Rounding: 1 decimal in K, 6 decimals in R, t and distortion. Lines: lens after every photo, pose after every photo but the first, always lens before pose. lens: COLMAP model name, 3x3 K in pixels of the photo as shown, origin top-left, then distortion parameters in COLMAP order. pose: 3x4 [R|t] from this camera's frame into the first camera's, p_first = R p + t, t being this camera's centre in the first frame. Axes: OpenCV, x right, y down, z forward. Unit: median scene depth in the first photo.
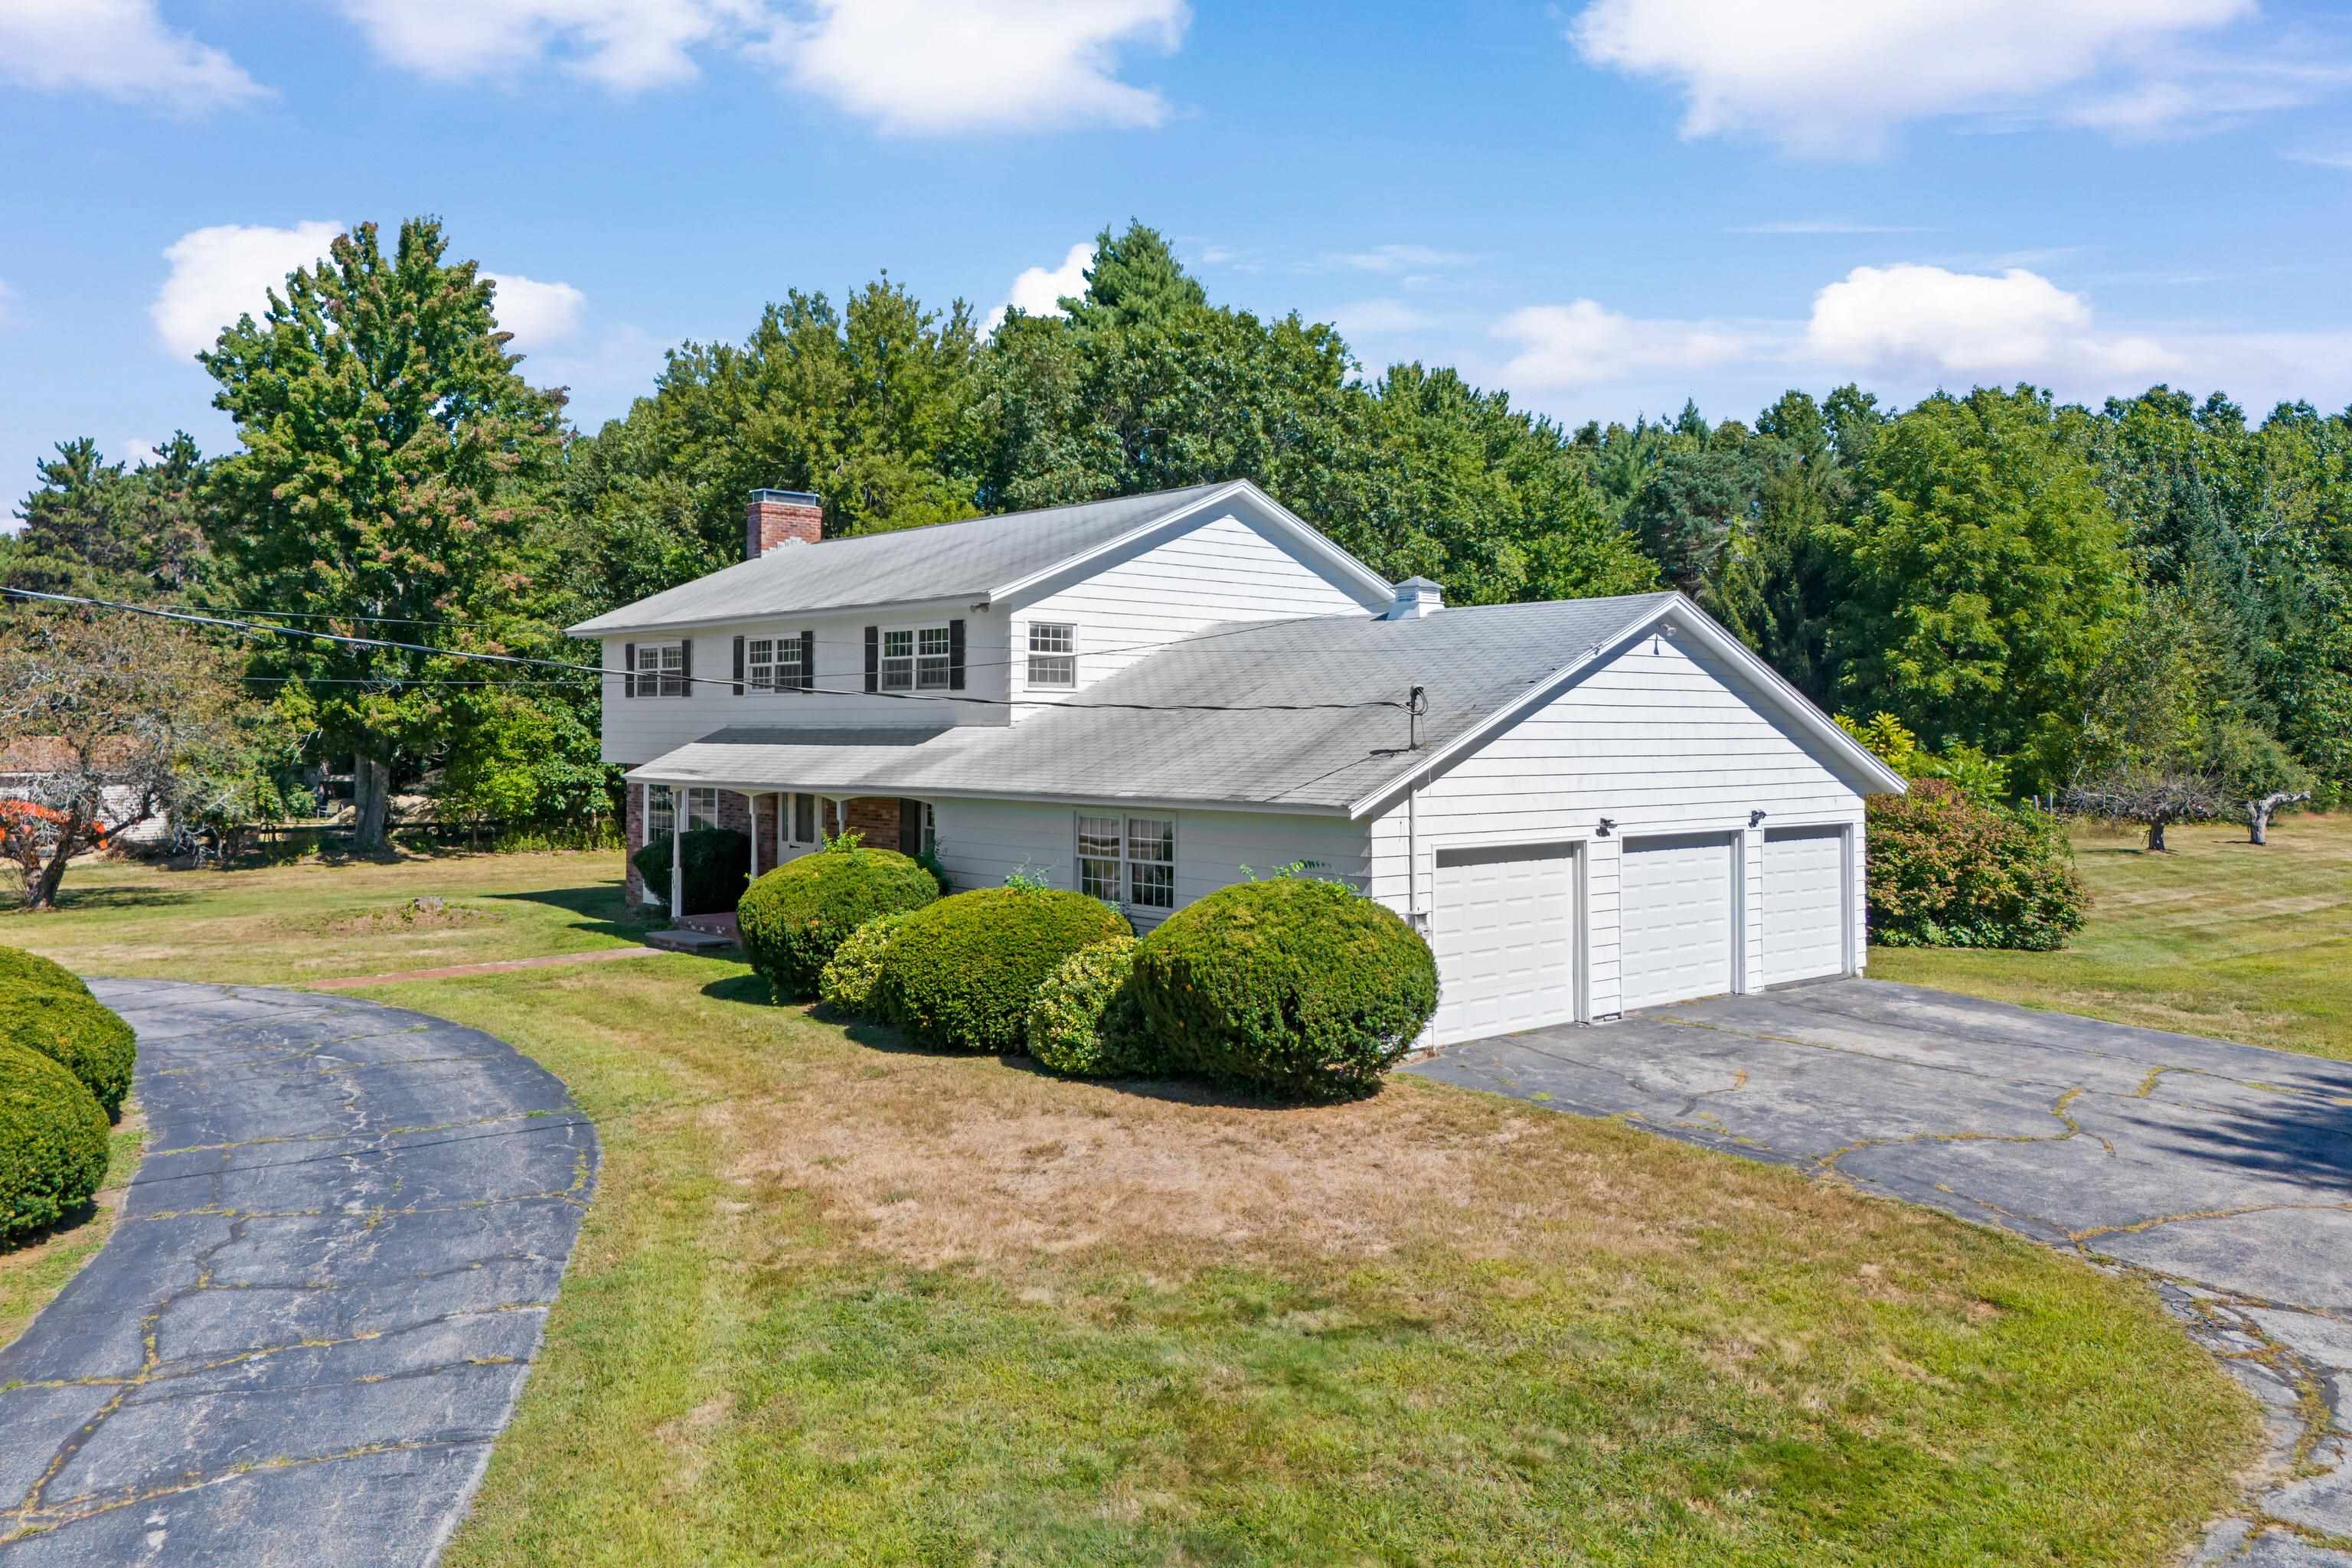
lens RADIAL K [[1741.7, 0, 1181.0], [0, 1741.7, 706.8], [0, 0, 1]] dist [0.086150, -0.109508]
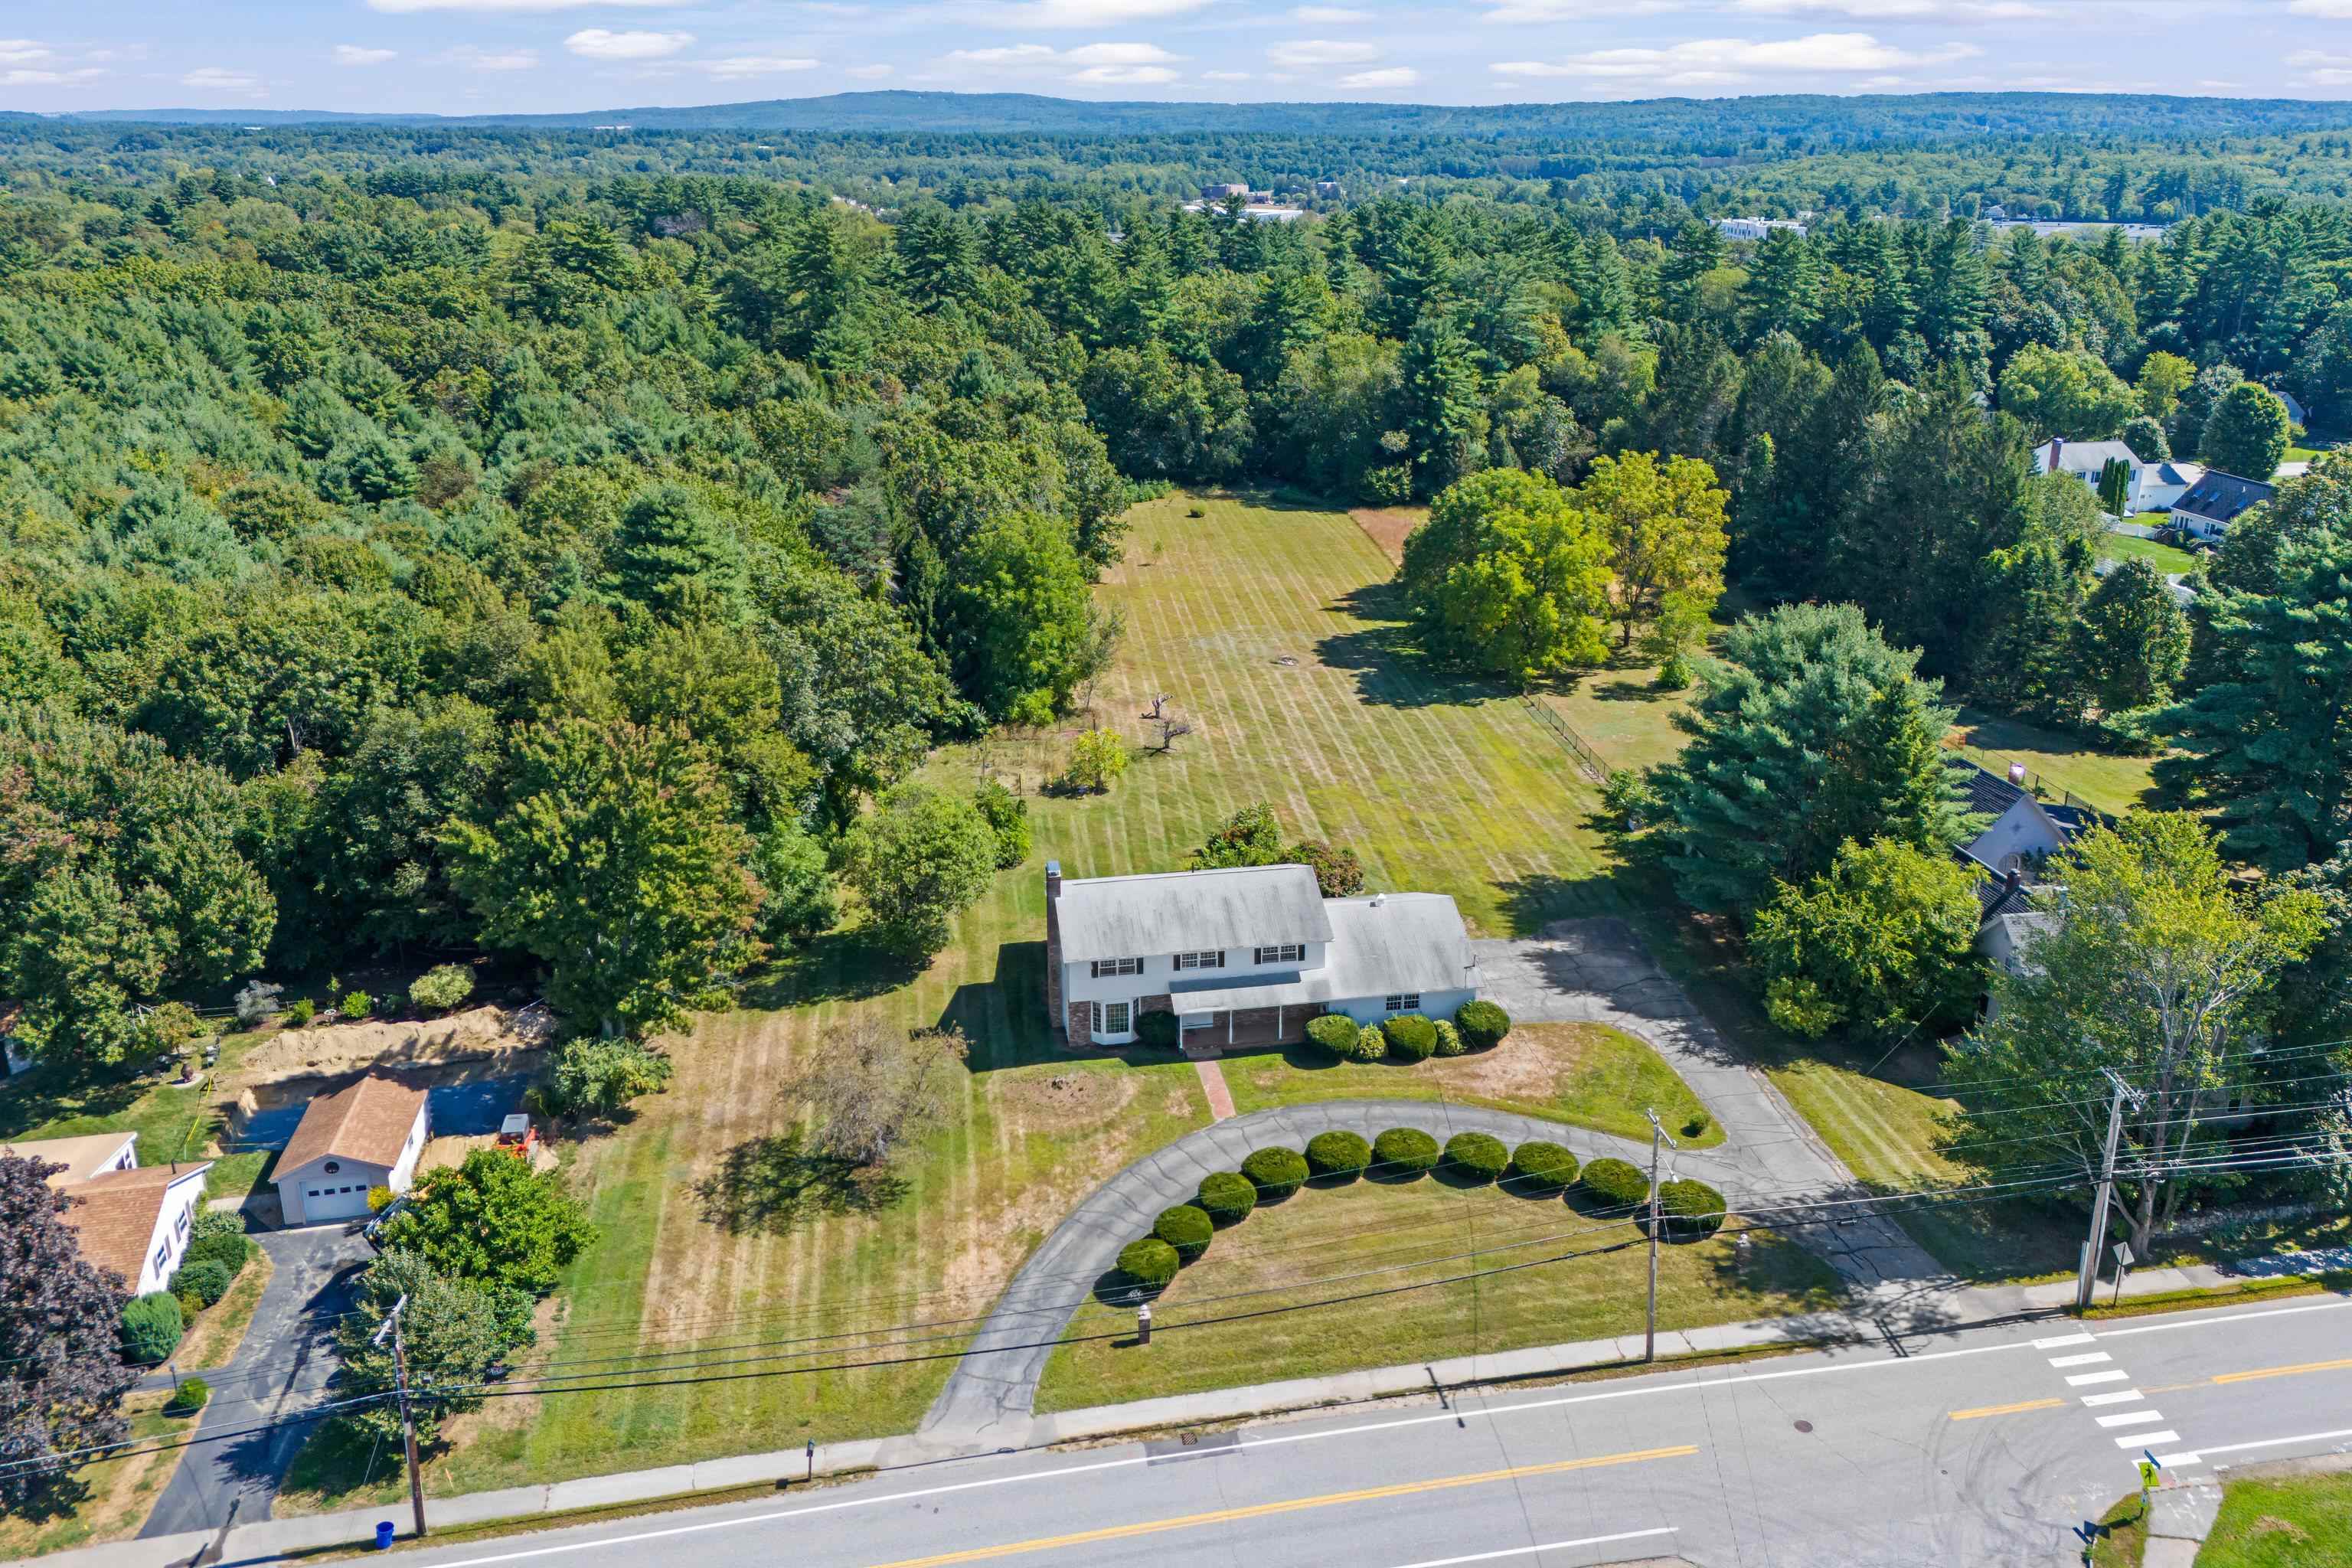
lens RADIAL K [[1749.5, 0, 1174.6], [0, 1749.5, 682.6], [0, 0, 1]] dist [0.102393, -0.113445]
pose [[0.526644, -0.261267, 0.808941, -1.184239], [-0.013410, 0.948928, 0.315209, -0.658339], [-0.849980, -0.176850, 0.496243, -0.177261]]
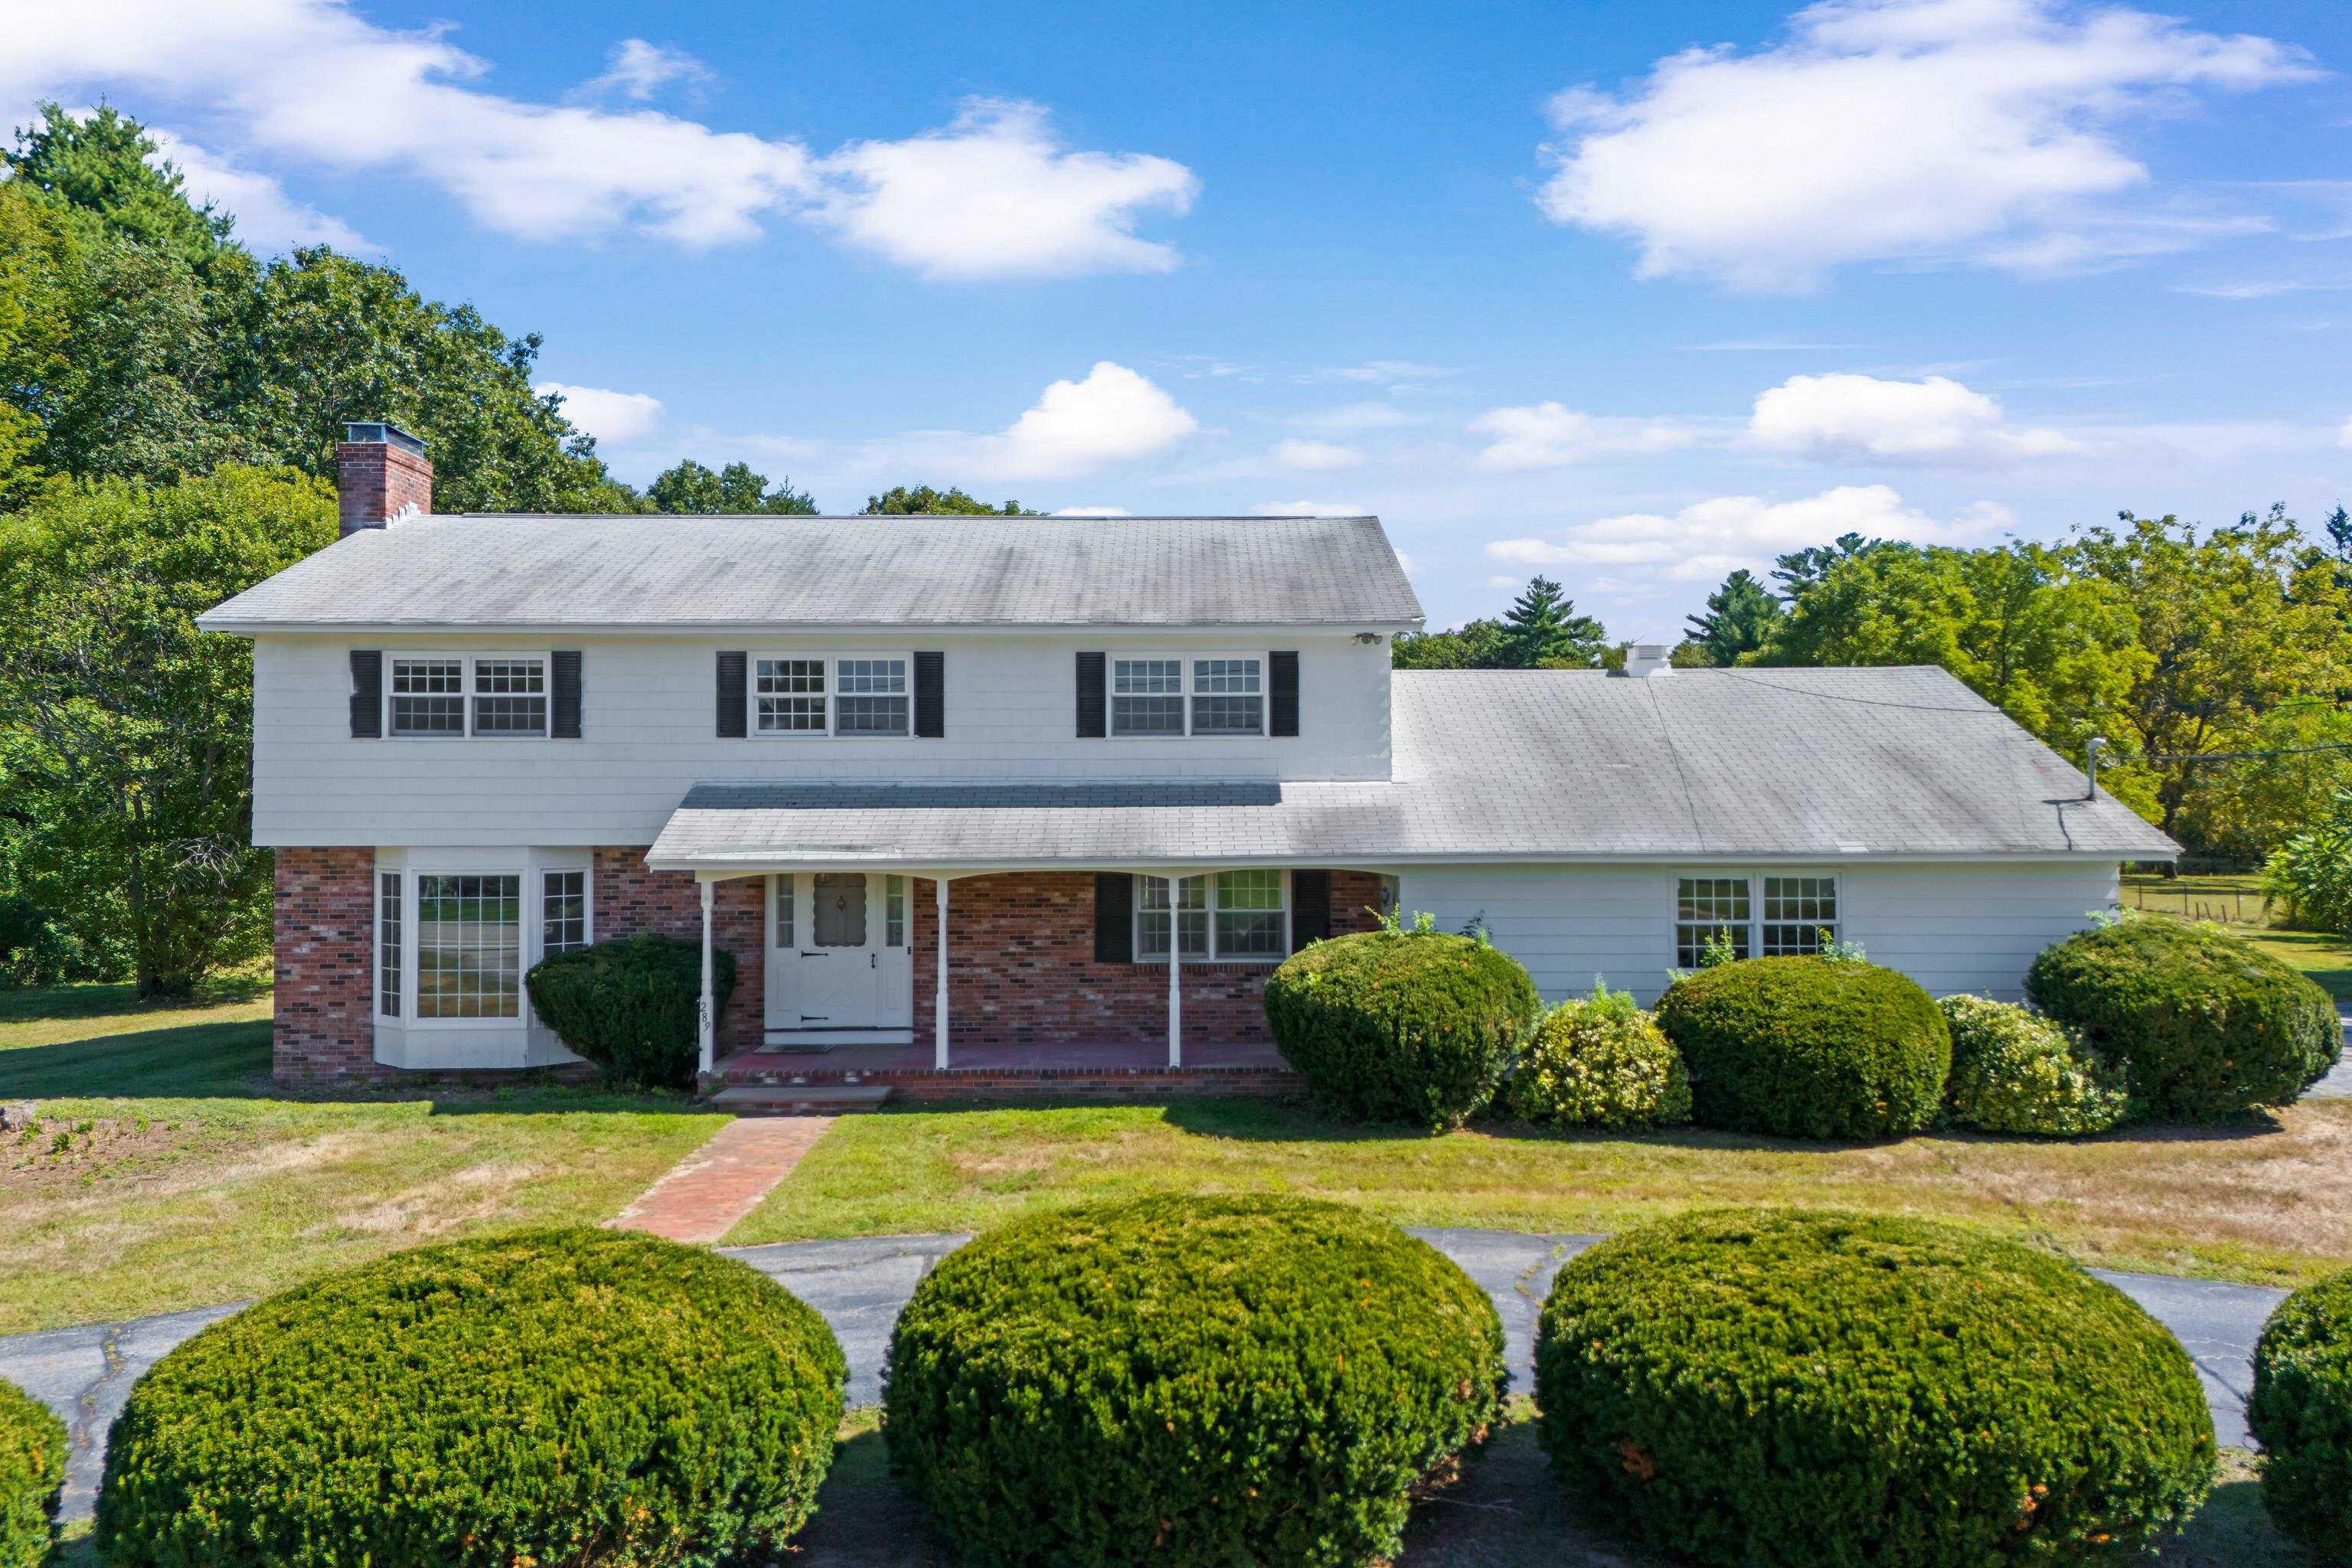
lens RADIAL K [[1745.8, 0, 1176.0], [0, 1745.8, 784.0], [0, 0, 1]] dist [0.097023, -0.108809]
pose [[0.665917, 0.005698, 0.746004, -0.305287], [-0.005128, 0.999982, -0.003060, 0.005924], [-0.746008, -0.001787, 0.665934, 0.194668]]
